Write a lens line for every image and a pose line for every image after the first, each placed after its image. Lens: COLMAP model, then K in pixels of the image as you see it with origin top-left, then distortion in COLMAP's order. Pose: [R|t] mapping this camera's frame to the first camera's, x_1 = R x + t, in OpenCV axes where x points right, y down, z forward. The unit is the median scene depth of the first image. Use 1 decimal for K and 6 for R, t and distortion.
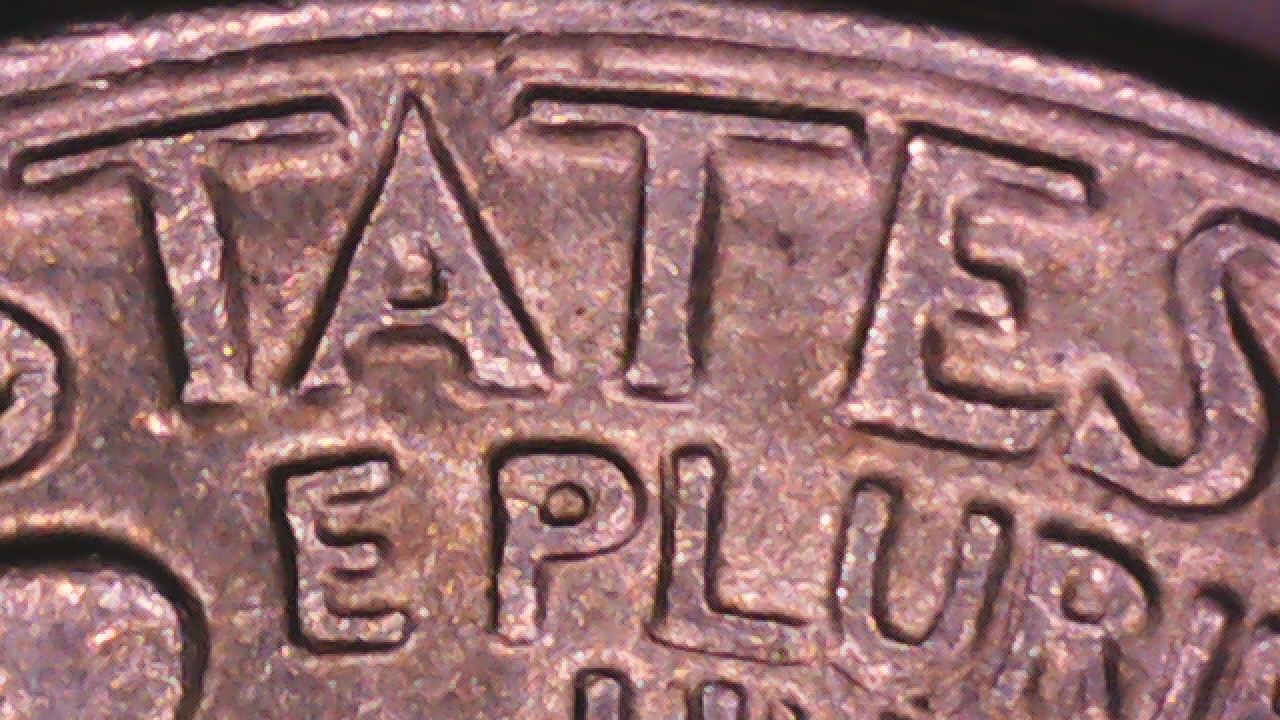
lens RADIAL K [[513.6, 0, 640.0], [0, 513.6, 360.0], [0, 0, 1]] dist [-0.000989, 0.000088]
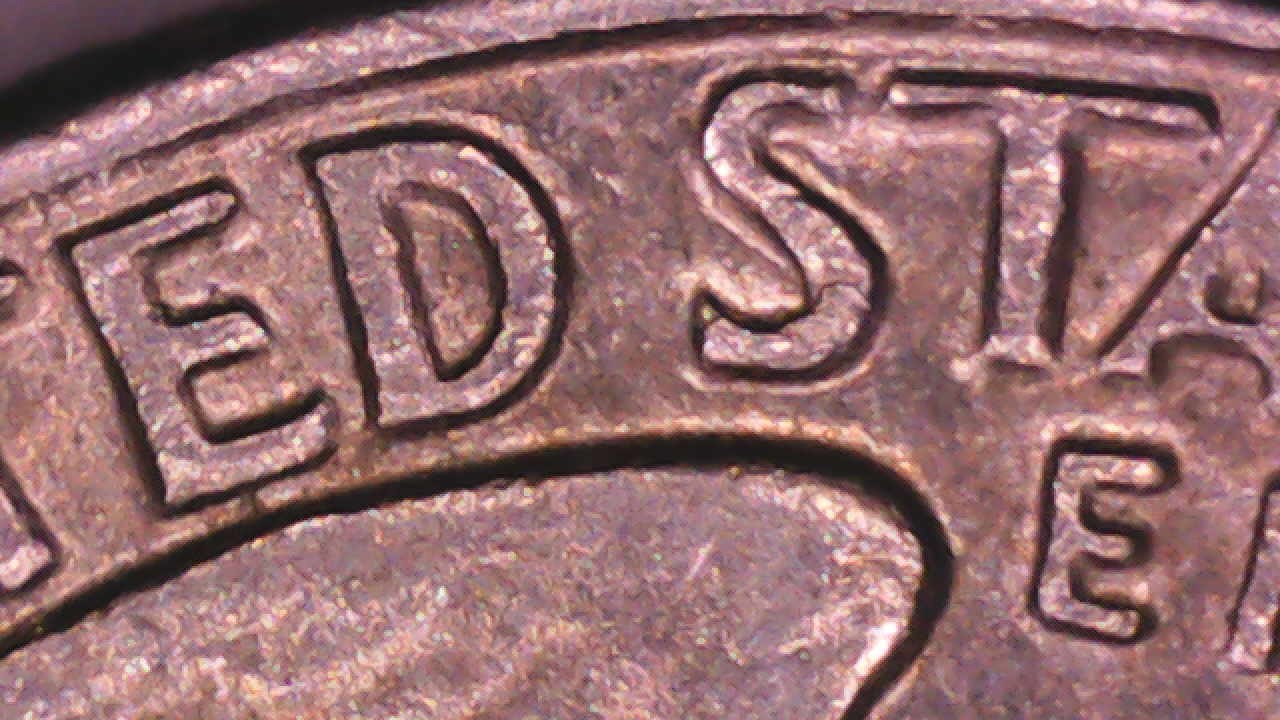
lens RADIAL K [[513.6, 0, 640.0], [0, 513.6, 360.0], [0, 0, 1]] dist [-0.000989, 0.000088]
pose [[0.966252, 0.257559, 0.004604, -1.541342], [-0.257546, 0.966260, -0.003281, 0.272200], [-0.005294, 0.001984, 0.999984, 0.003463]]
